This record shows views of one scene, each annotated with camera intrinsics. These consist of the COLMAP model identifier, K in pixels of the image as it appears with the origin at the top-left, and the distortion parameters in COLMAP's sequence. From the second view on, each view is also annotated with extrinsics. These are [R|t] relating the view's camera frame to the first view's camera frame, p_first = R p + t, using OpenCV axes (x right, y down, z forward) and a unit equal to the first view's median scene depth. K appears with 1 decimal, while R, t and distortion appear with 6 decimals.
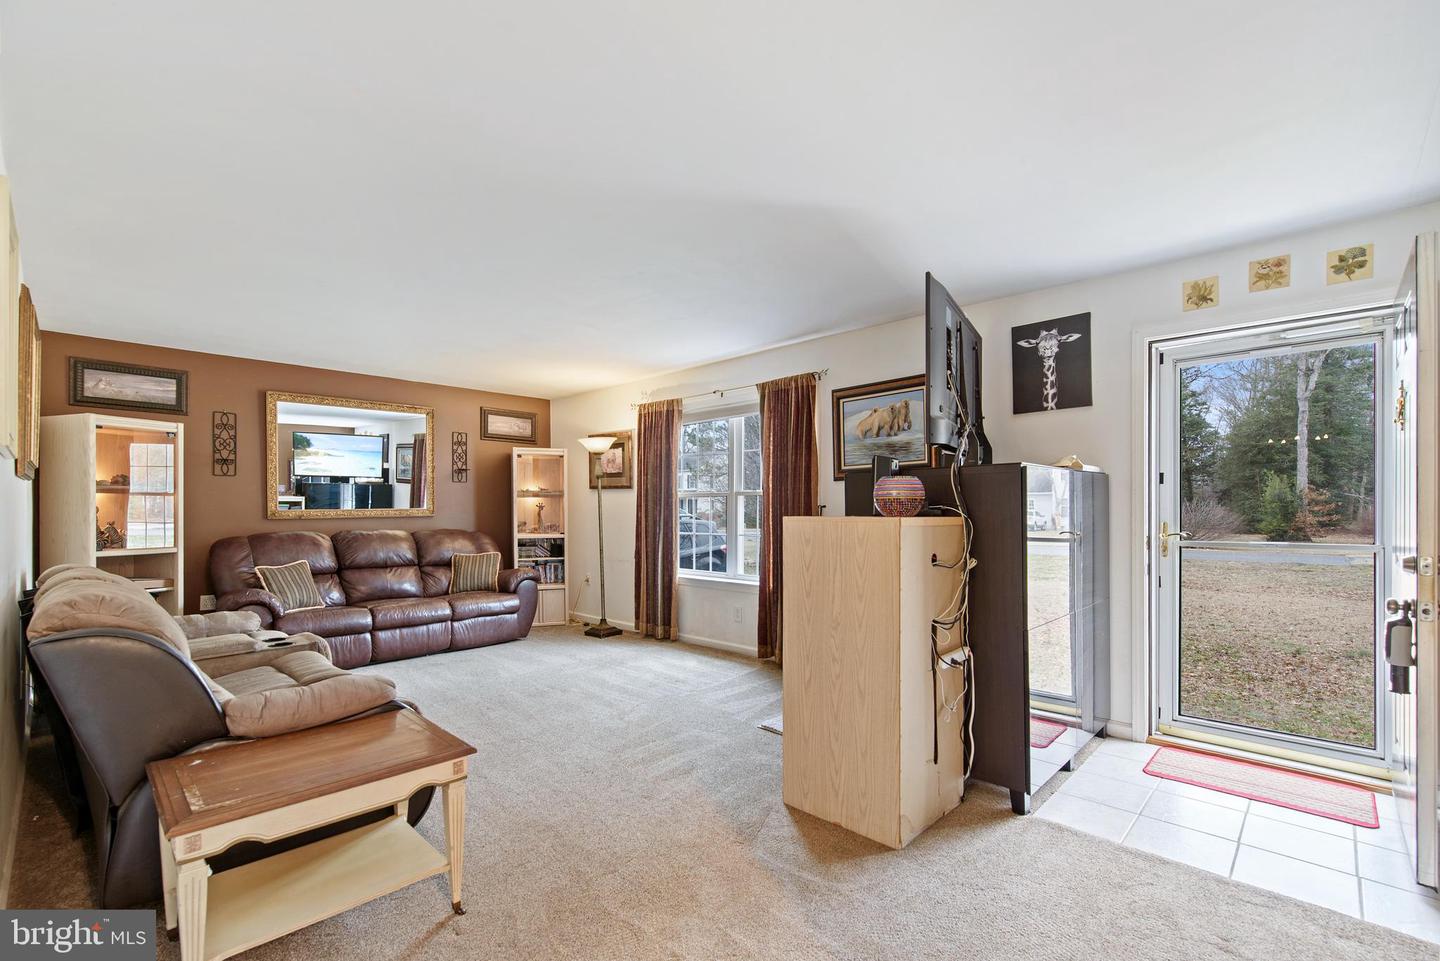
lens RADIAL K [[630.6, 0, 717.0], [0, 630.6, 511.3], [0, 0, 1]] dist [-0.000025, -0.000217]
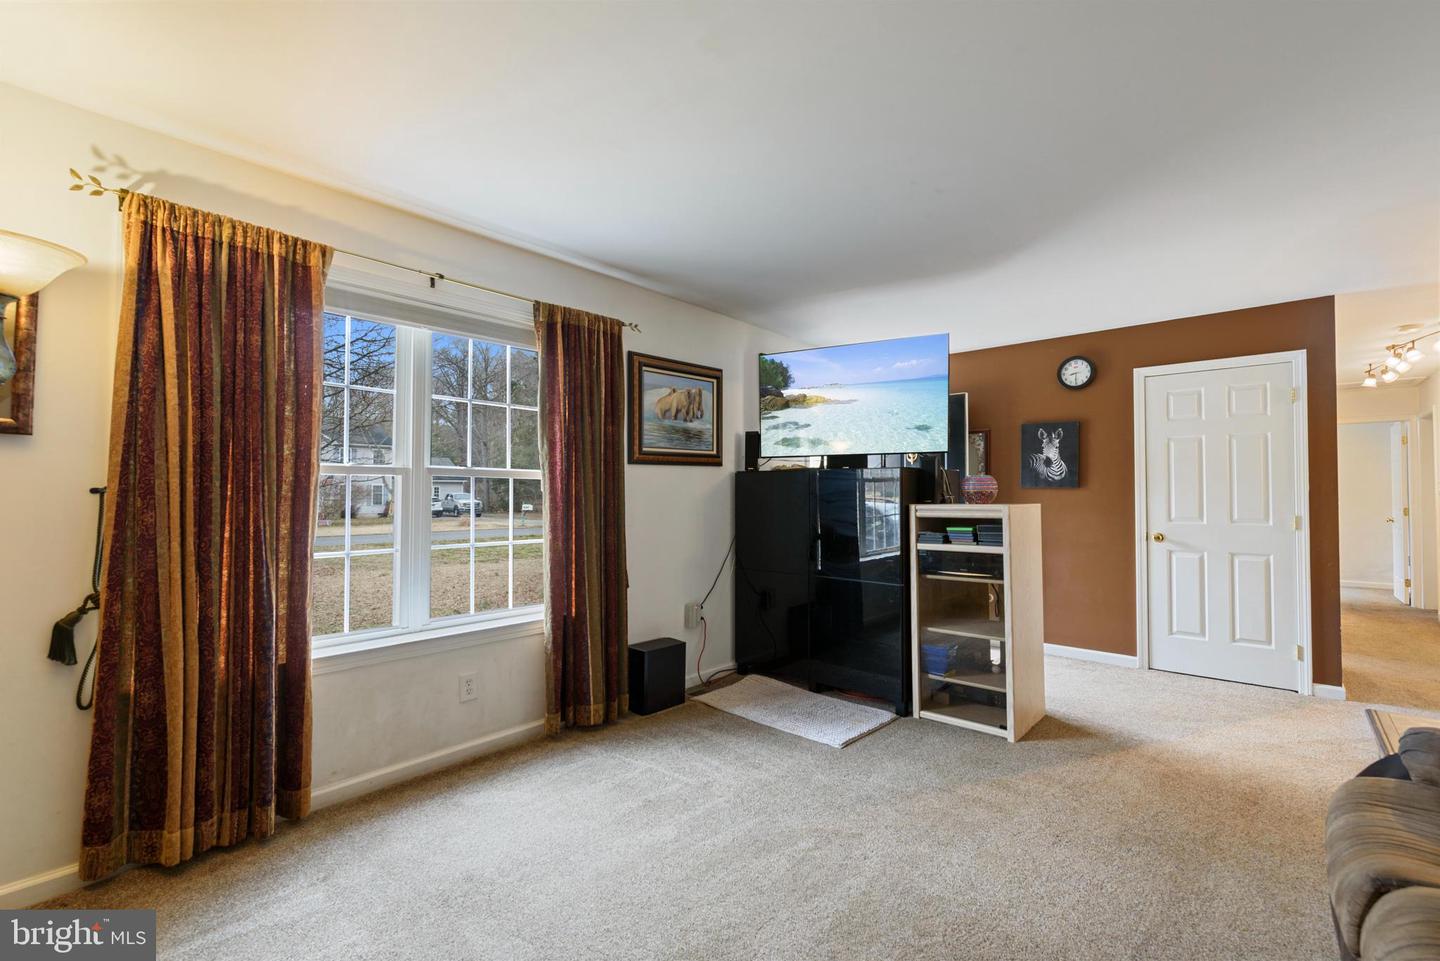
lens RADIAL K [[620.9, 0, 720.0], [0, 620.9, 480.5], [0, 0, 1]] dist [-0.000219, -0.000074]
pose [[-0.043462, 0.016538, 0.998918, -0.769443], [-0.003319, 0.999855, -0.016698, -0.017851], [-0.999050, -0.004042, -0.043400, 1.159921]]
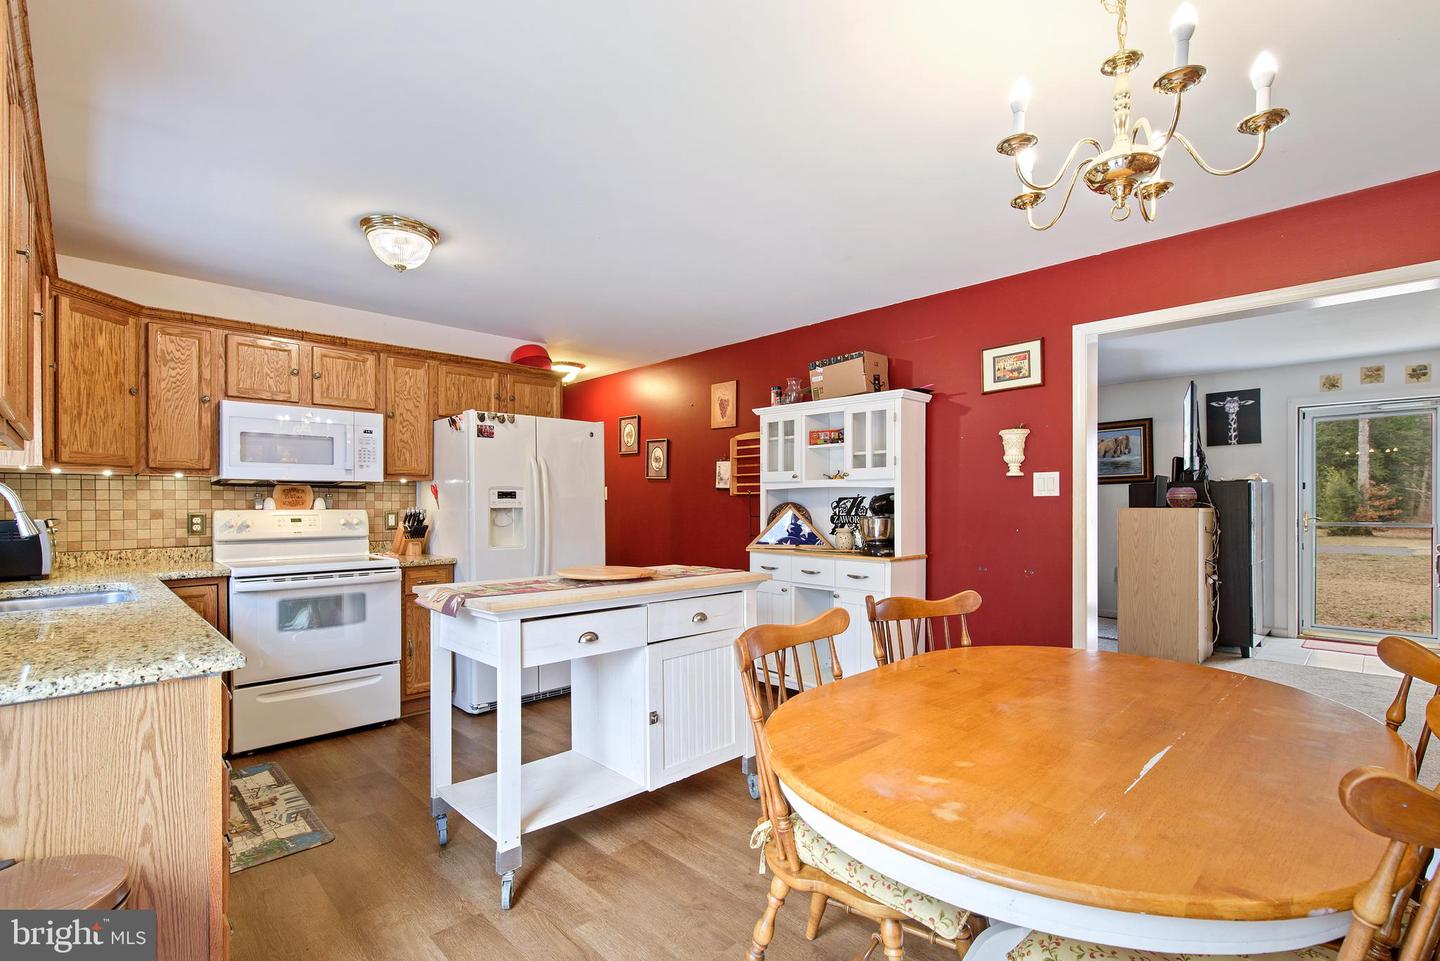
lens RADIAL K [[652.0, 0, 722.3], [0, 652.0, 507.3], [0, 0, 1]] dist [0.000951, 0.000173]
pose [[0.999715, -0.000661, -0.023860, -0.771480], [0.000681, 0.999999, 0.000862, 0.002943], [0.023859, -0.000878, 0.999715, -0.750051]]
